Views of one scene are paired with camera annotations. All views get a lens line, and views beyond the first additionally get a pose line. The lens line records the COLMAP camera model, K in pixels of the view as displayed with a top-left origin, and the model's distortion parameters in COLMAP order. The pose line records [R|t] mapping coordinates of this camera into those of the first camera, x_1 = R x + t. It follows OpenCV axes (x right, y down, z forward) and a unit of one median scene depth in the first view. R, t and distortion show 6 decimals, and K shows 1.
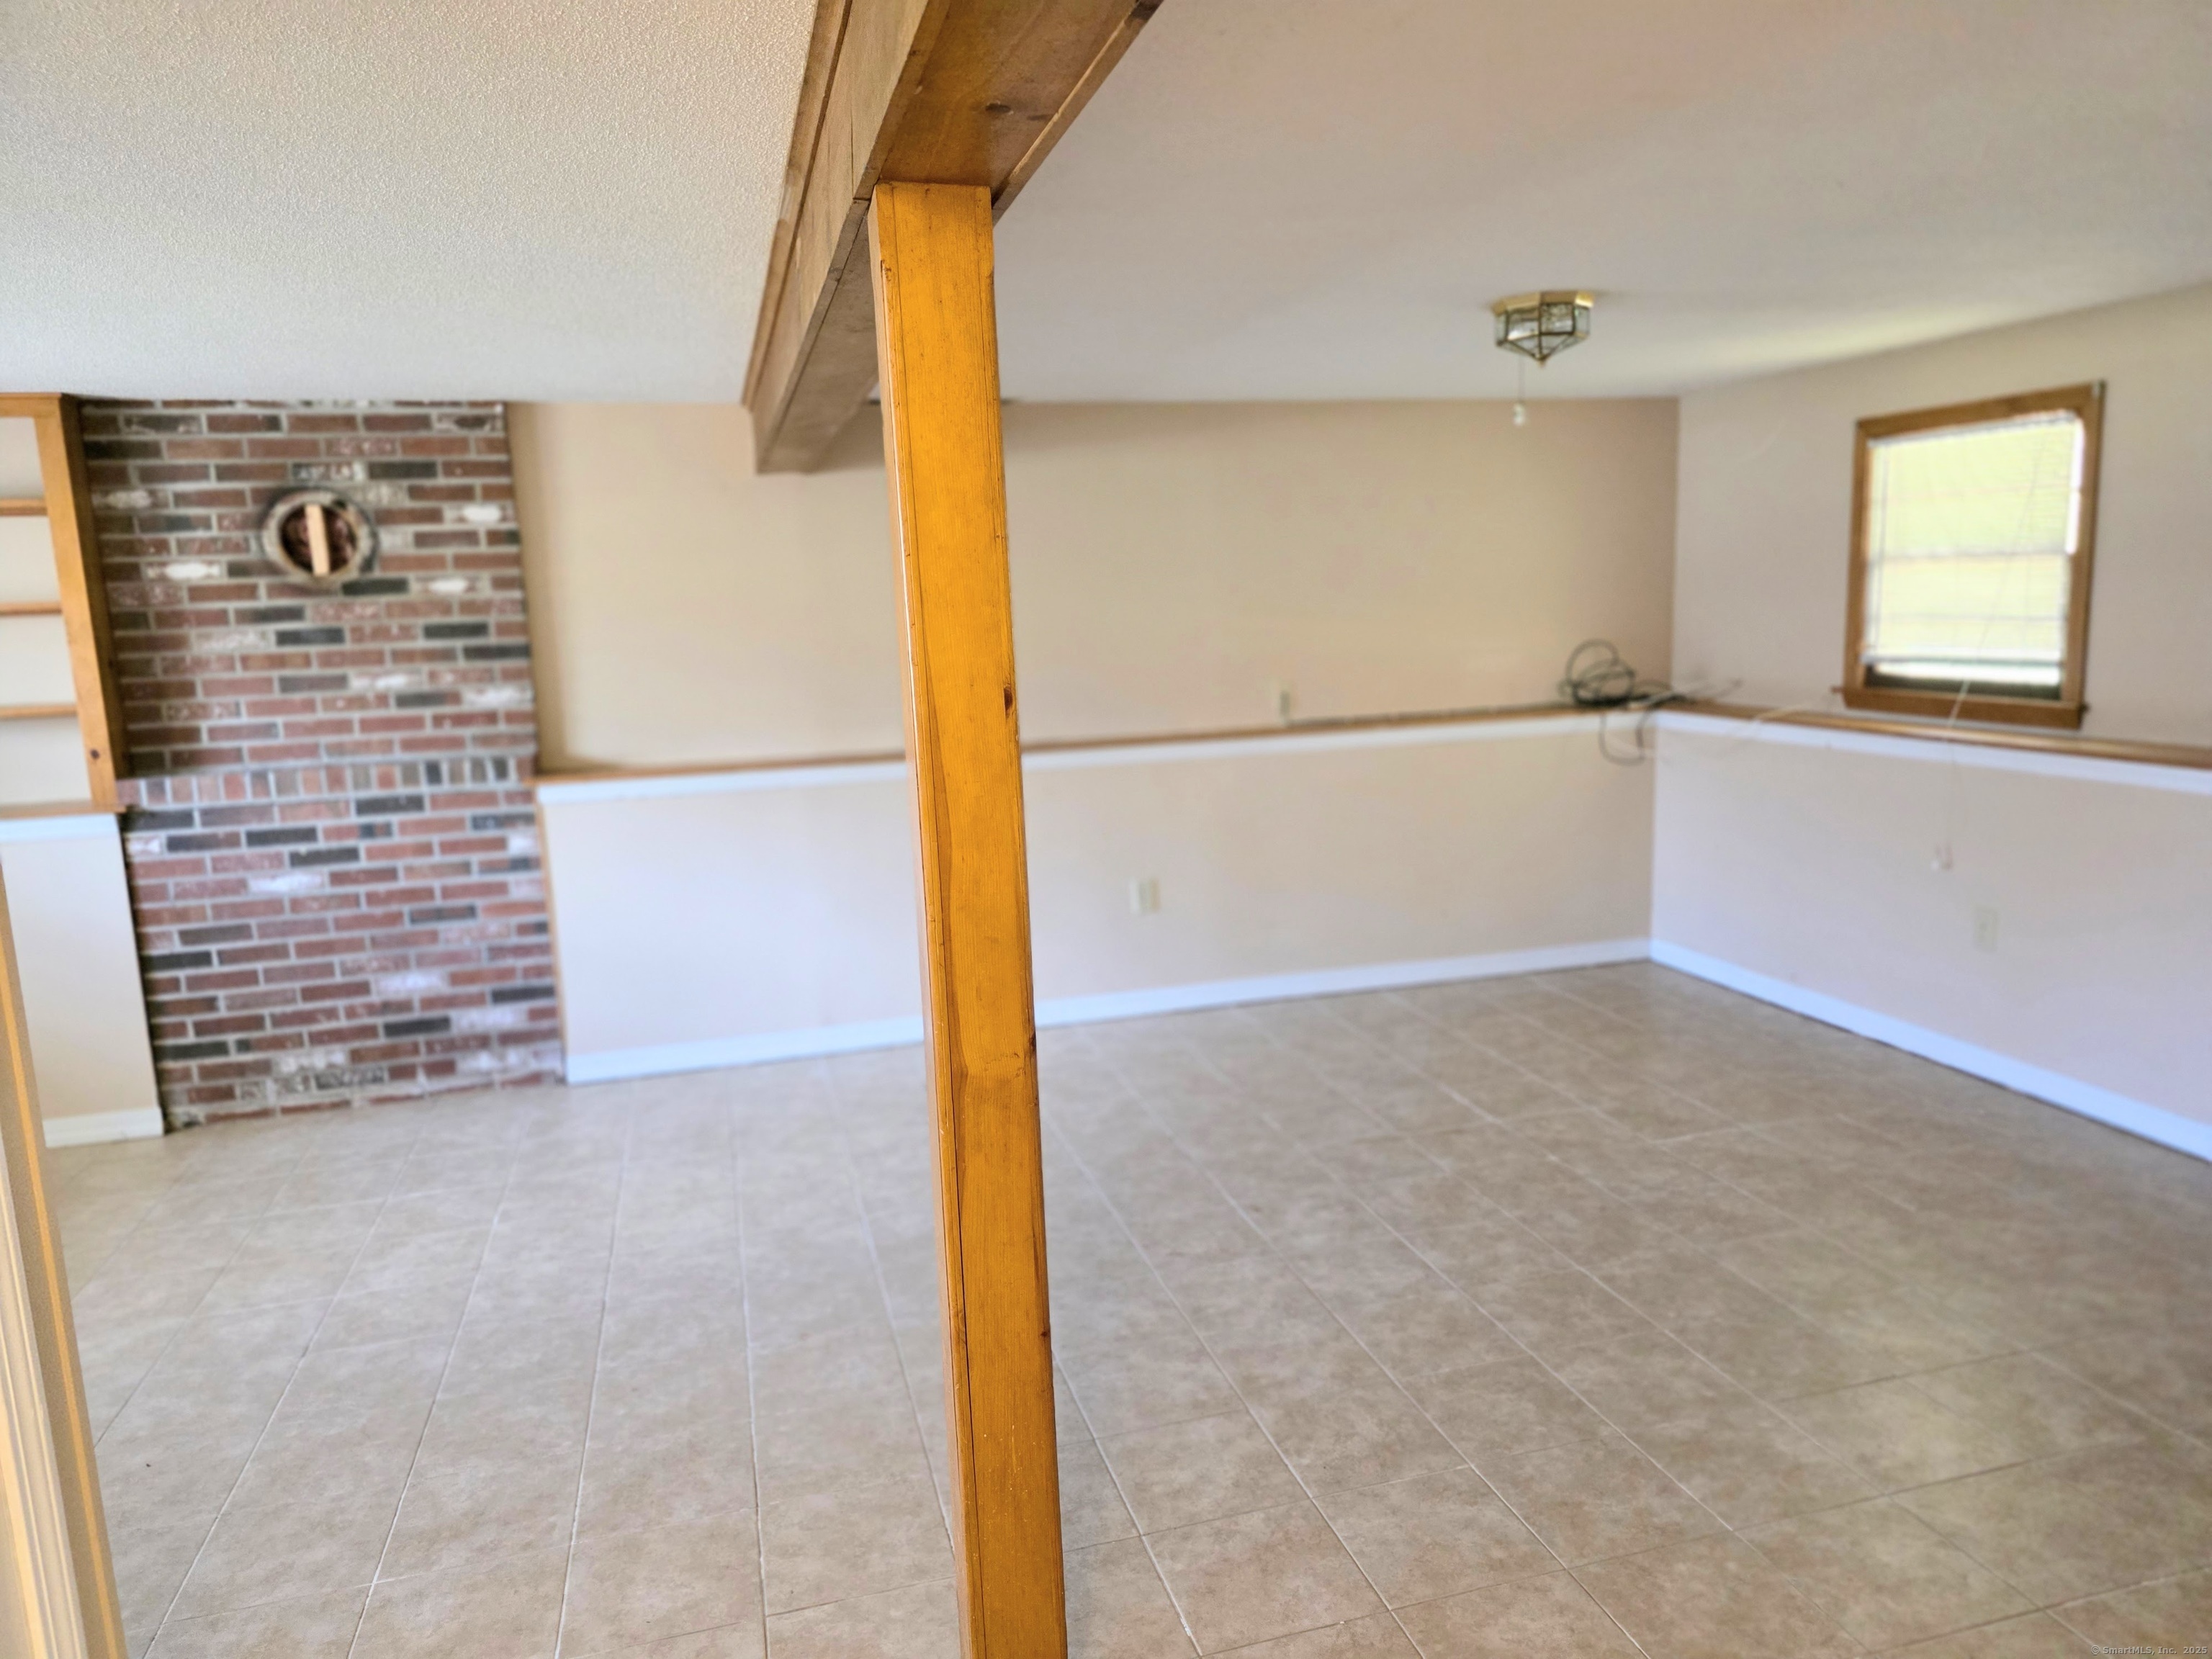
lens RADIAL K [[1494.4, 0, 1108.4], [0, 1494.4, 819.4], [0, 0, 1]] dist [0.068962, -0.072437]
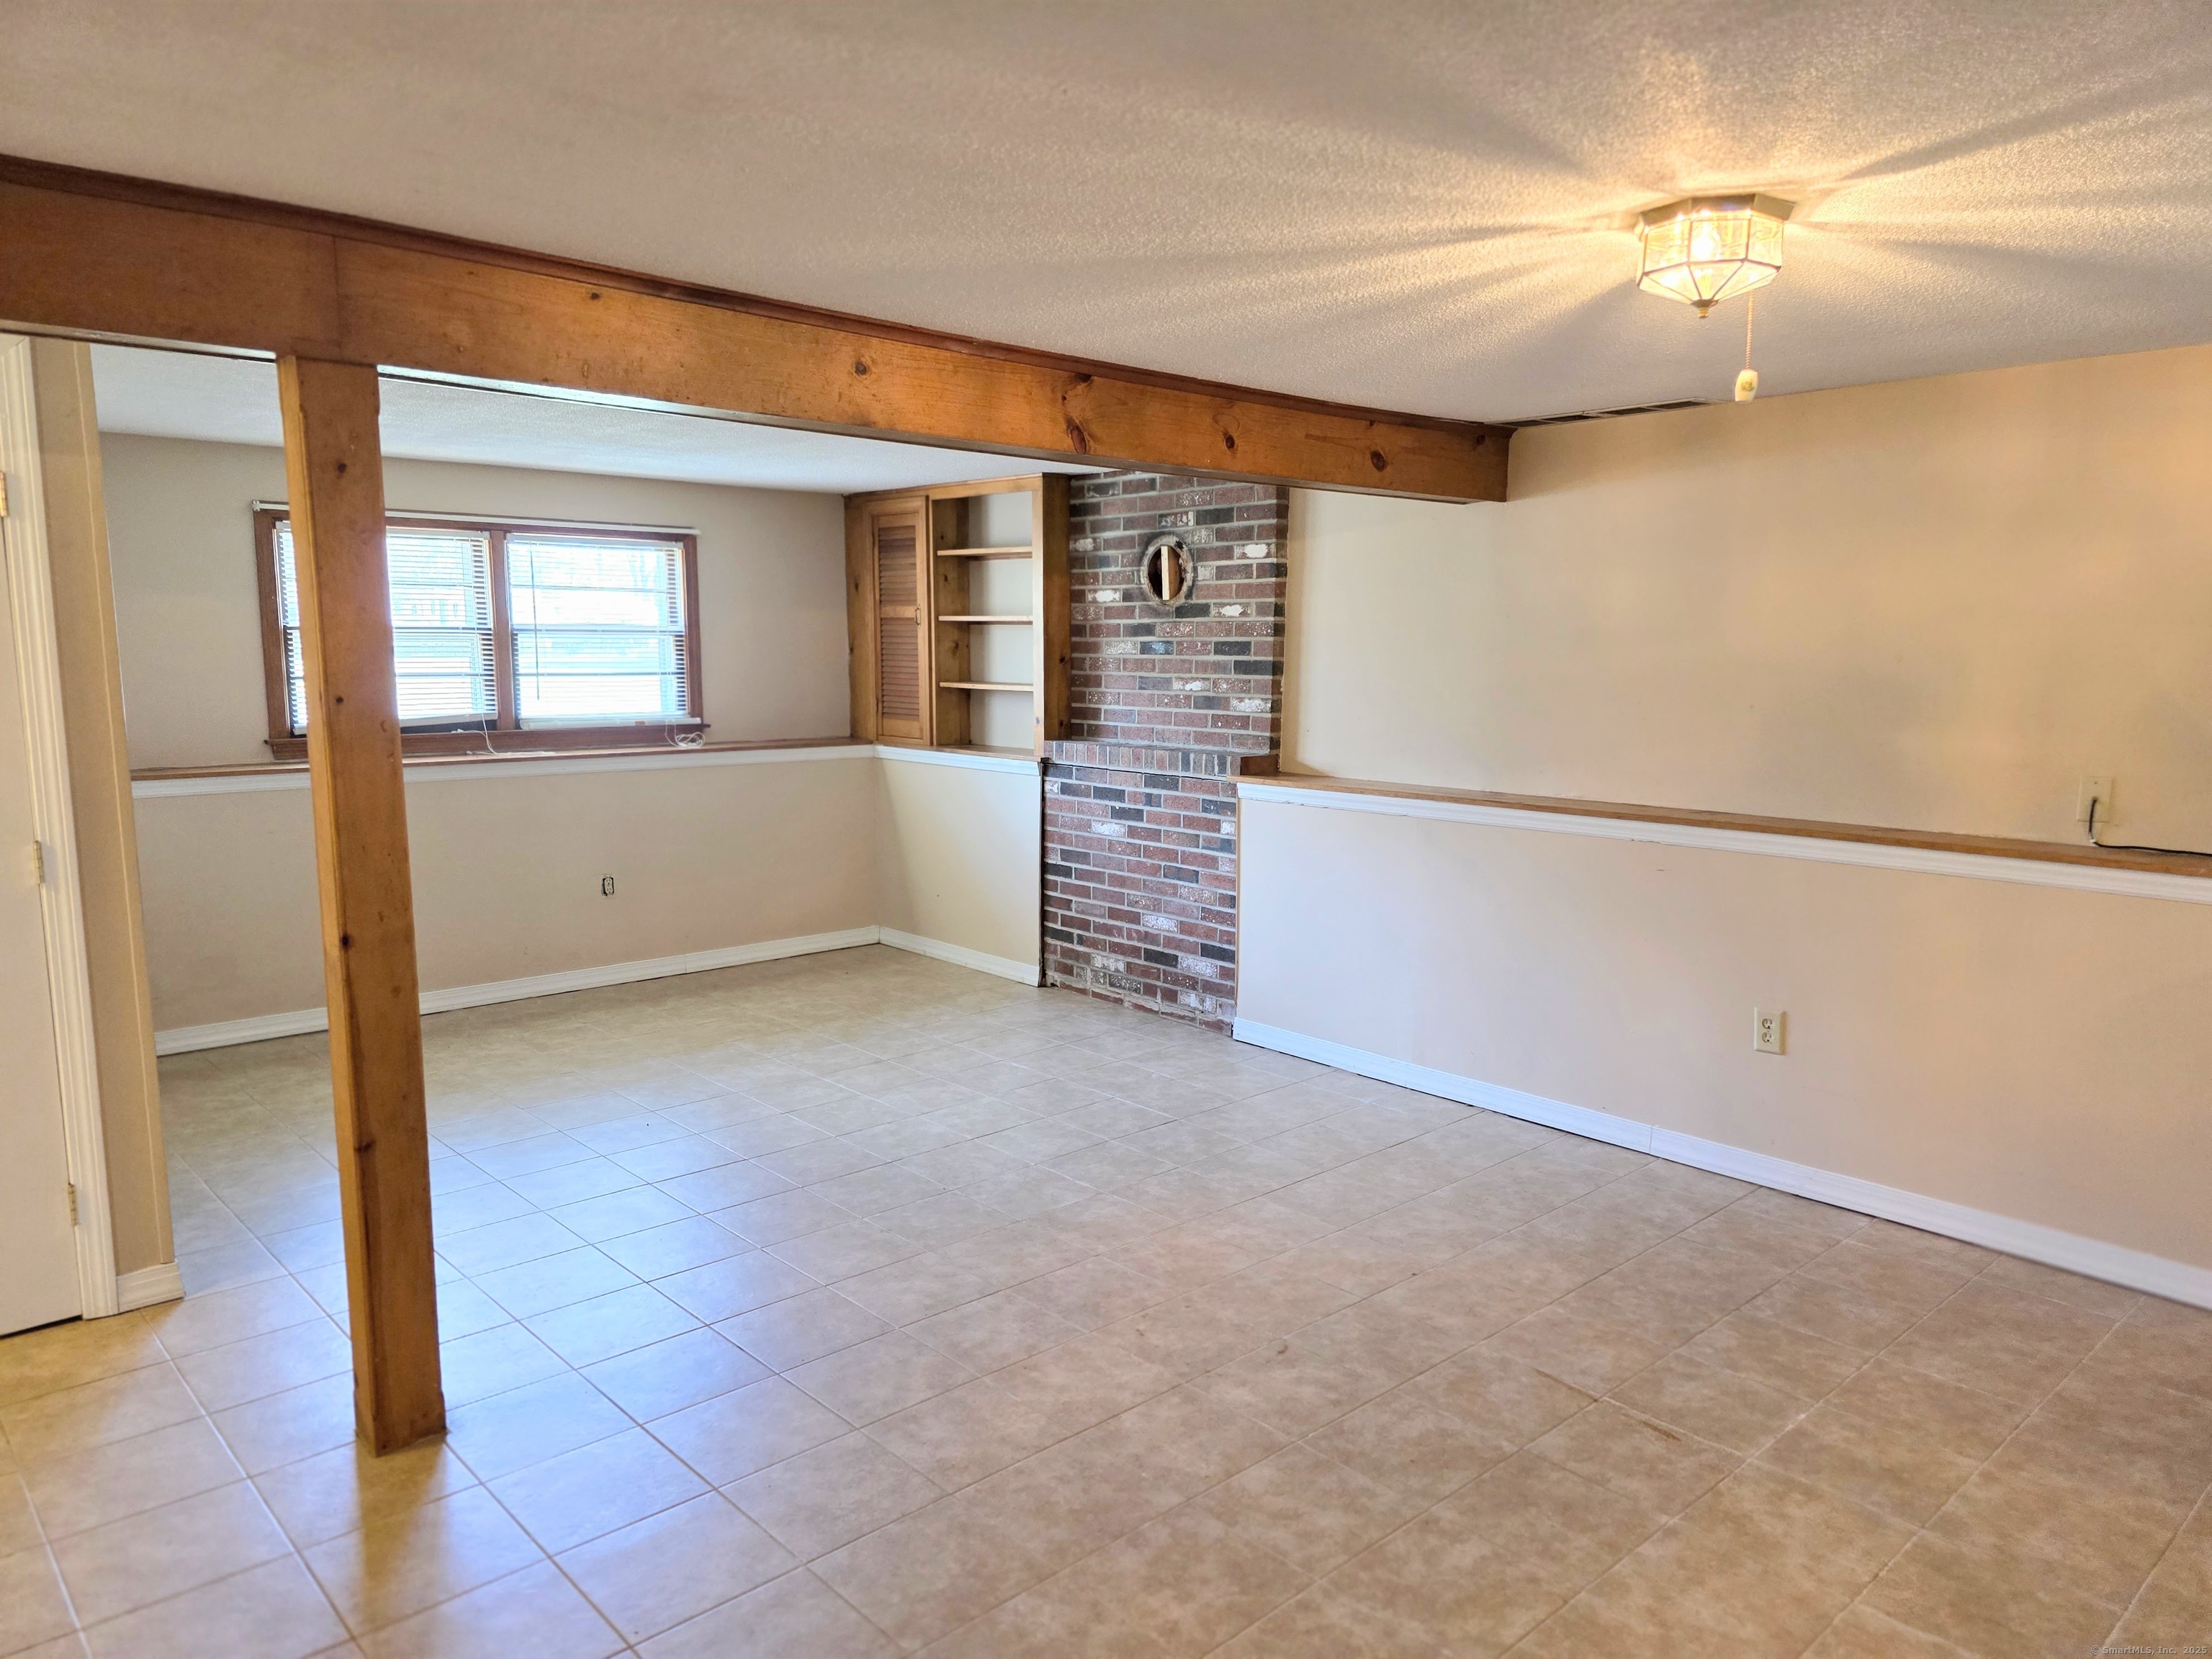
lens RADIAL K [[1464.4, 0, 1108.3], [0, 1464.4, 837.9], [0, 0, 1]] dist [0.093060, -0.073335]
pose [[0.460415, 0.162201, -0.872759, 0.591375], [-0.153730, 0.982879, 0.101567, -0.081612], [0.874291, 0.087406, 0.477467, 0.374694]]
